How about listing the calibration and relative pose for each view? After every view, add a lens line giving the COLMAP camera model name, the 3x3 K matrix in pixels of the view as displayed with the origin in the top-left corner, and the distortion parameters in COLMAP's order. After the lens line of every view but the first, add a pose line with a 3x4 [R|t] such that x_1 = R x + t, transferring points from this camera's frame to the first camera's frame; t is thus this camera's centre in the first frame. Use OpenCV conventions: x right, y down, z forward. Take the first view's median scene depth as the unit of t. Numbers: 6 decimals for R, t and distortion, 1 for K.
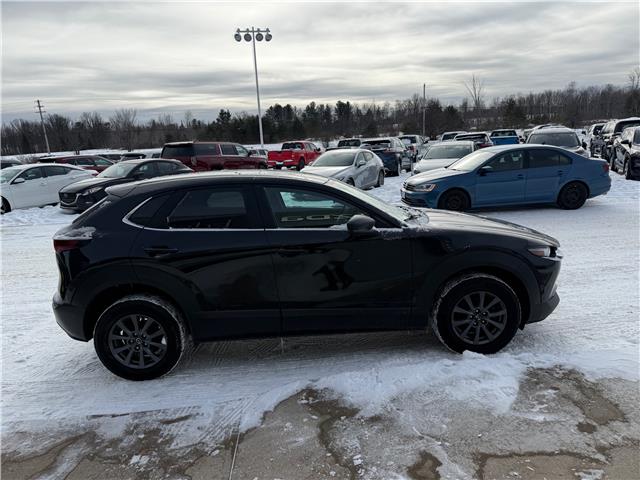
lens RADIAL K [[444.9, 0, 324.7], [0, 444.9, 254.9], [0, 0, 1]] dist [0.044874, -0.054307]
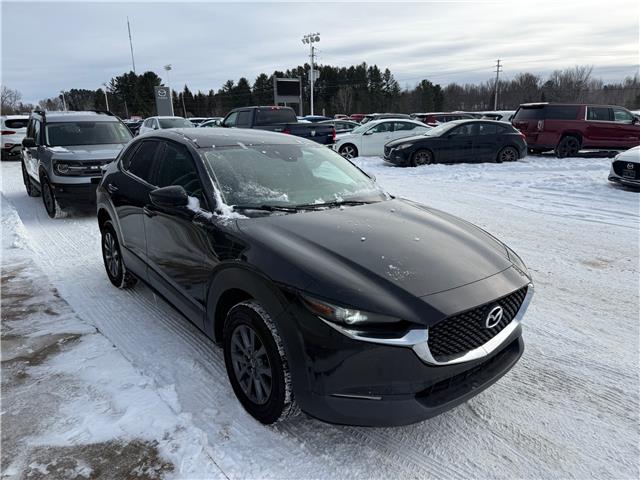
lens RADIAL K [[444.9, 0, 322.7], [0, 444.9, 251.5], [0, 0, 1]] dist [0.044874, -0.054307]
pose [[0.596213, 0.280215, -0.752336, 0.896475], [-0.222255, 0.958094, 0.180718, -0.180296], [0.771449, 0.059465, 0.633507, 0.638137]]
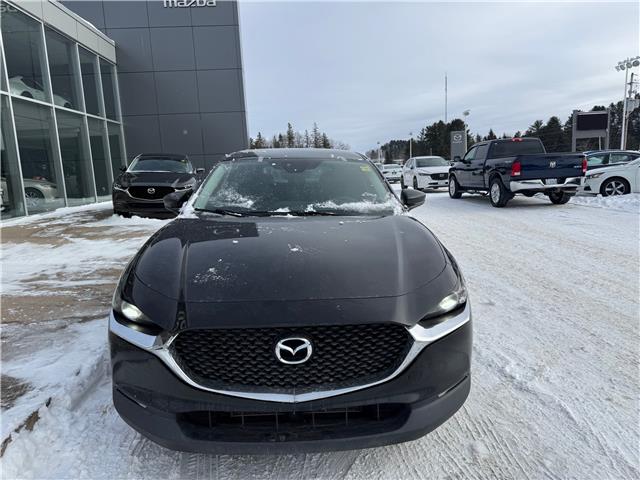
lens RADIAL K [[444.9, 0, 326.0], [0, 444.9, 243.7], [0, 0, 1]] dist [0.044874, -0.054307]
pose [[0.009455, 0.222727, -0.974835, 1.034055], [-0.208739, 0.953841, 0.215906, -0.251270], [0.977926, 0.201445, 0.055510, 1.223863]]
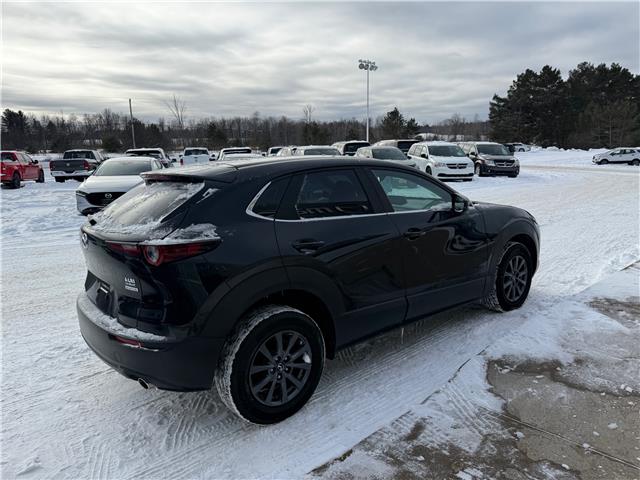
lens RADIAL K [[444.9, 0, 327.0], [0, 444.9, 248.2], [0, 0, 1]] dist [0.044874, -0.054307]
pose [[0.802888, -0.097763, 0.588058, -0.768486], [0.130746, 0.991321, -0.013706, 0.010868], [-0.581615, 0.087890, 0.808702, 0.315190]]
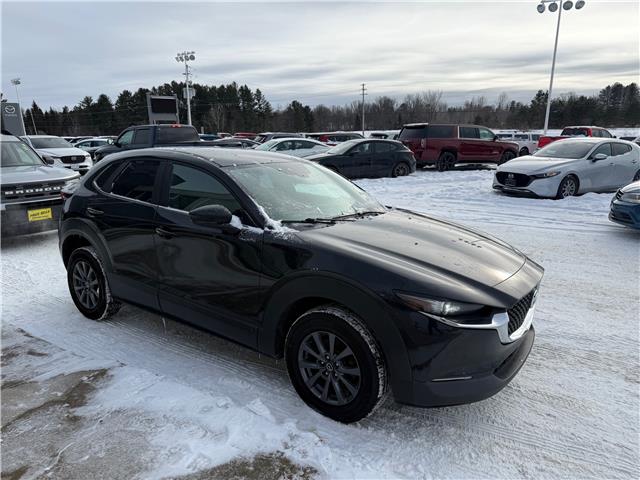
lens RADIAL K [[444.9, 0, 323.1], [0, 444.9, 250.1], [0, 0, 1]] dist [0.044874, -0.054307]
pose [[0.790851, 0.199487, -0.578584, 0.730281], [-0.183735, 0.979166, 0.086460, -0.111587], [0.583777, 0.037929, 0.811027, 0.395109]]
